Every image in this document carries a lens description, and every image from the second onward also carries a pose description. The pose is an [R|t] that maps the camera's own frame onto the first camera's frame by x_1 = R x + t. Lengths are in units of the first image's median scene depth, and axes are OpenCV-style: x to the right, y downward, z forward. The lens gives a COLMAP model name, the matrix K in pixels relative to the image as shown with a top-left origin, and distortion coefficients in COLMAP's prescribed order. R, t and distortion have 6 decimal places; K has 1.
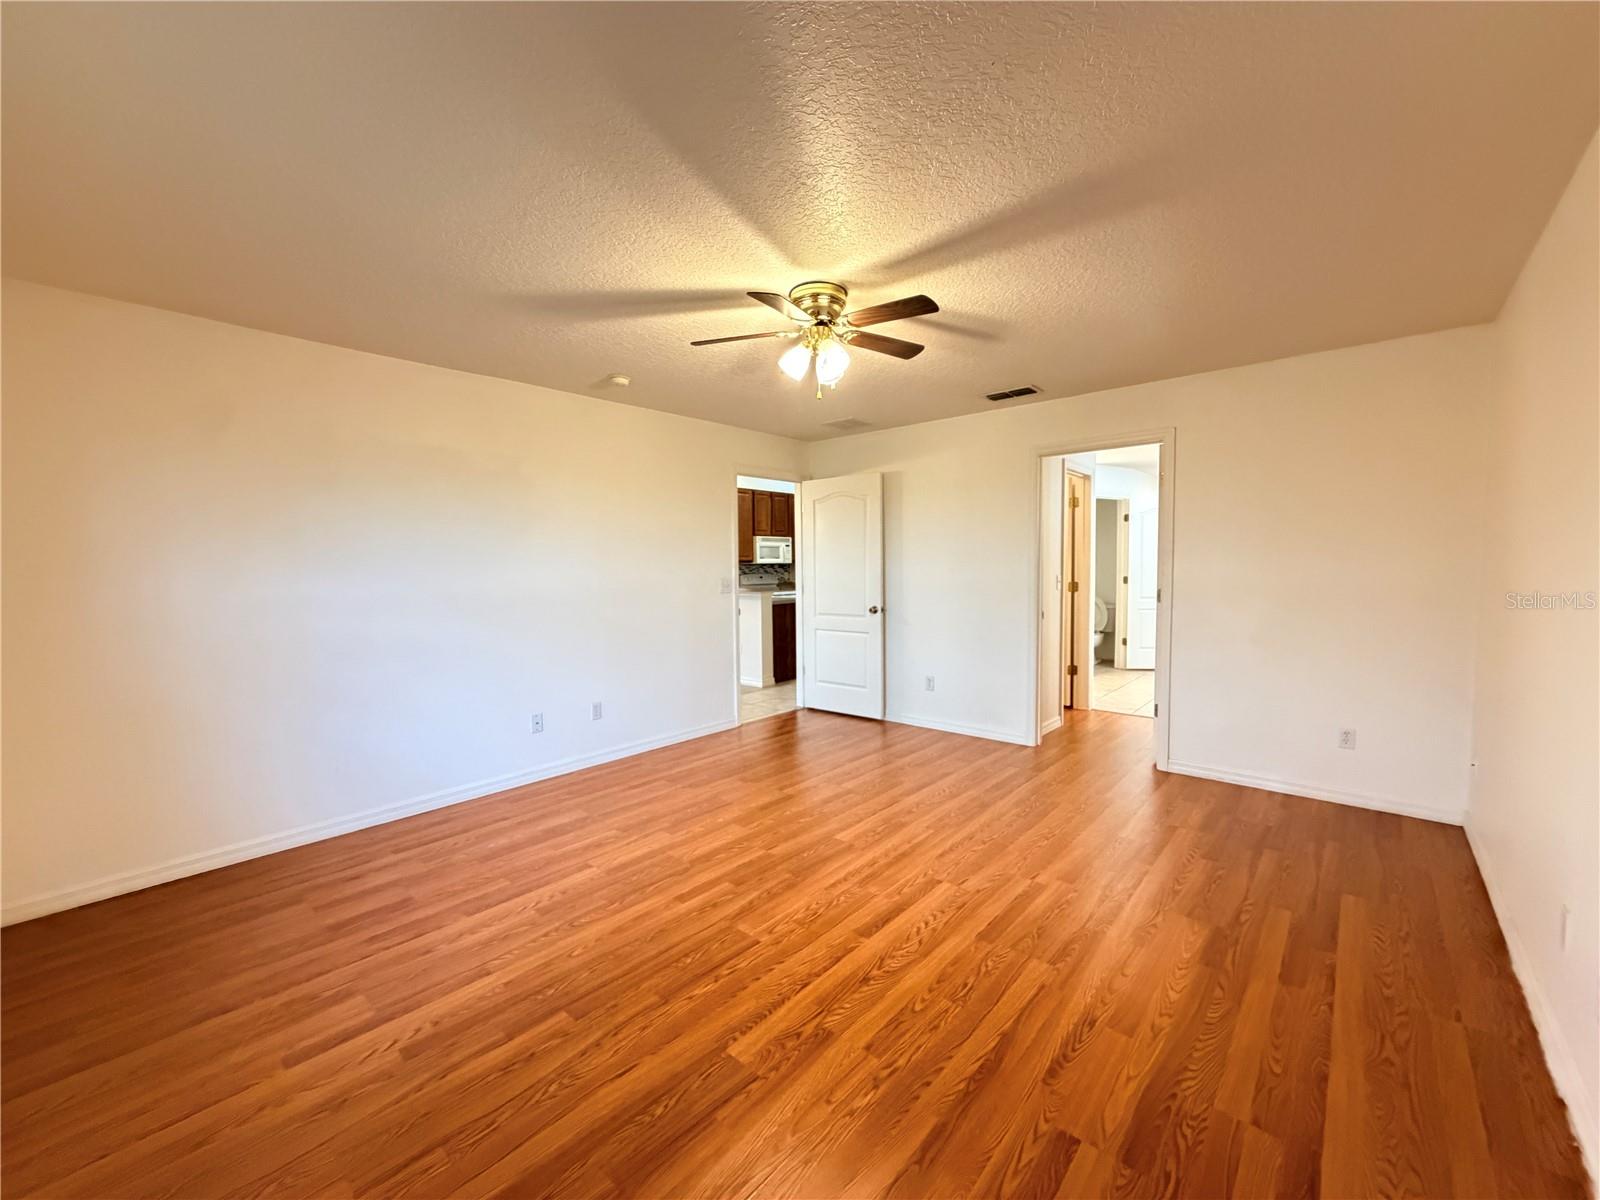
lens RADIAL K [[636.9, 0, 794.6], [0, 636.9, 599.3], [0, 0, 1]] dist [-0.000750, 0.000139]
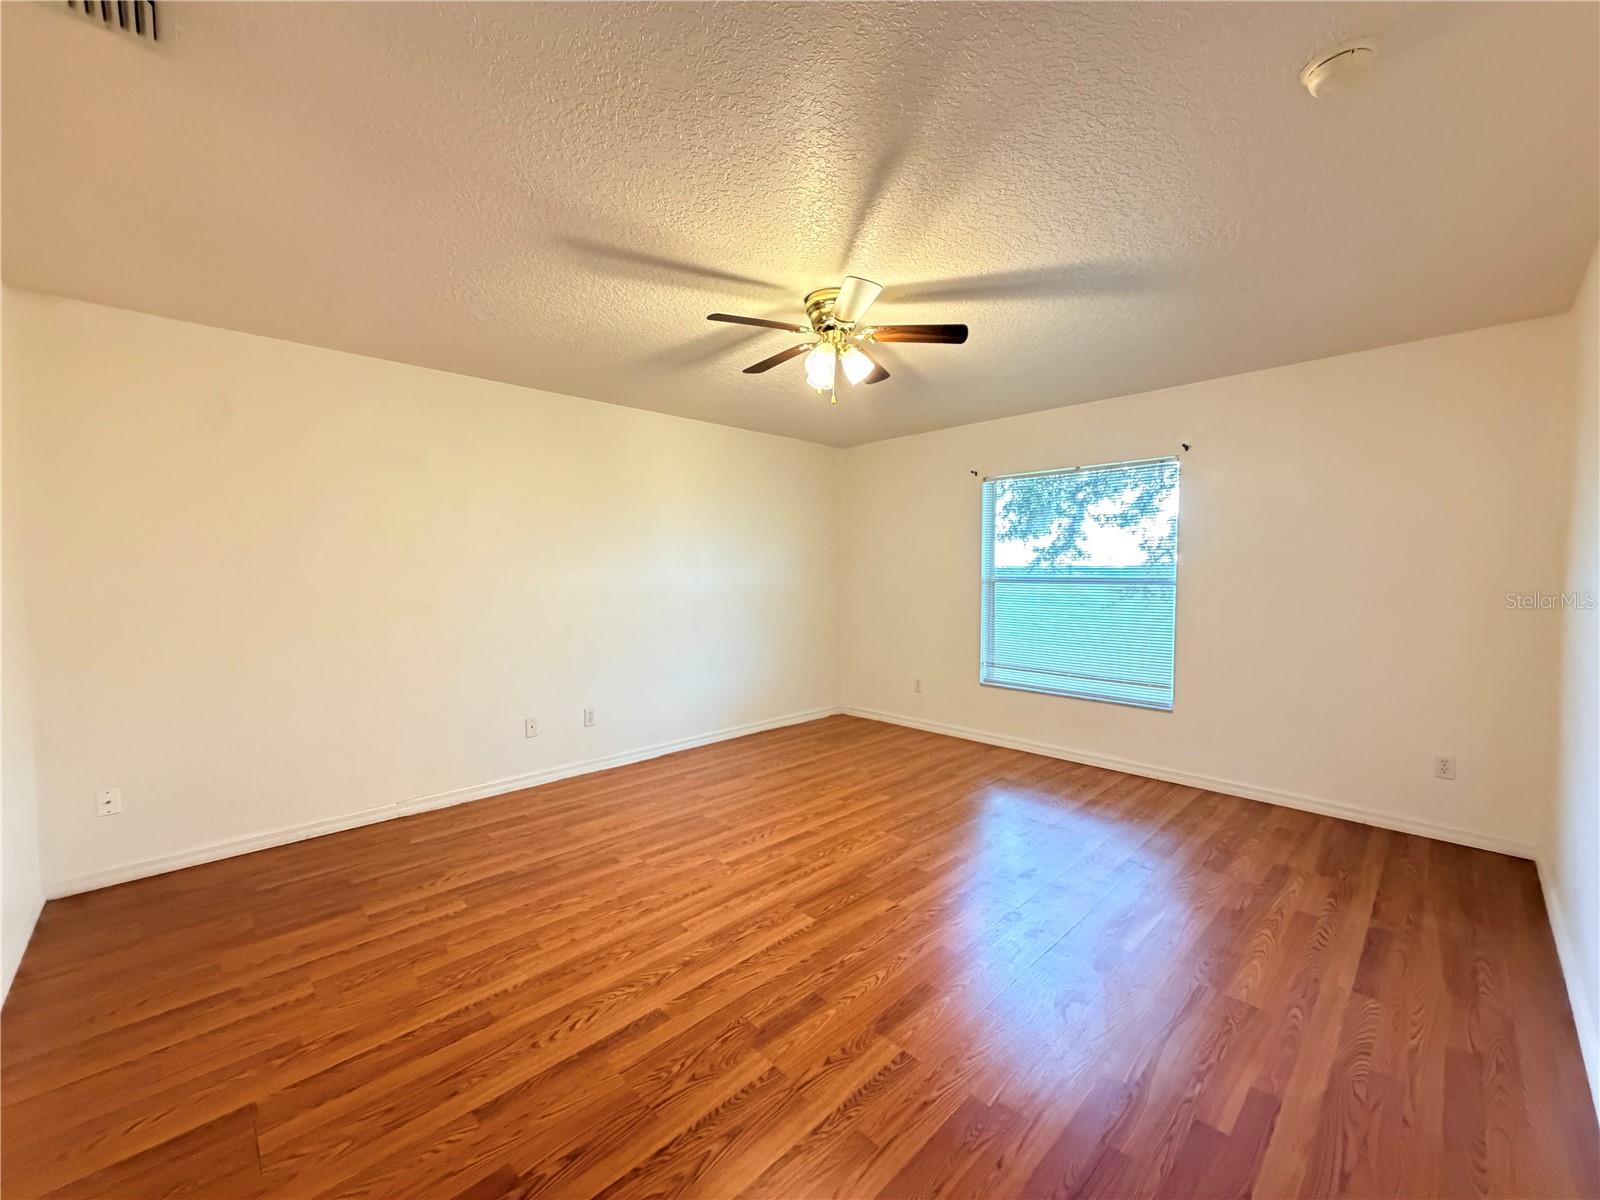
lens RADIAL K [[636.9, 0, 794.6], [0, 636.9, 599.3], [0, 0, 1]] dist [-0.000750, 0.000139]
pose [[-0.997056, 0.011101, 0.075864, 0.027842], [0.018447, 0.995131, 0.096824, -0.109221], [-0.074420, 0.097939, -0.992406, 2.059558]]
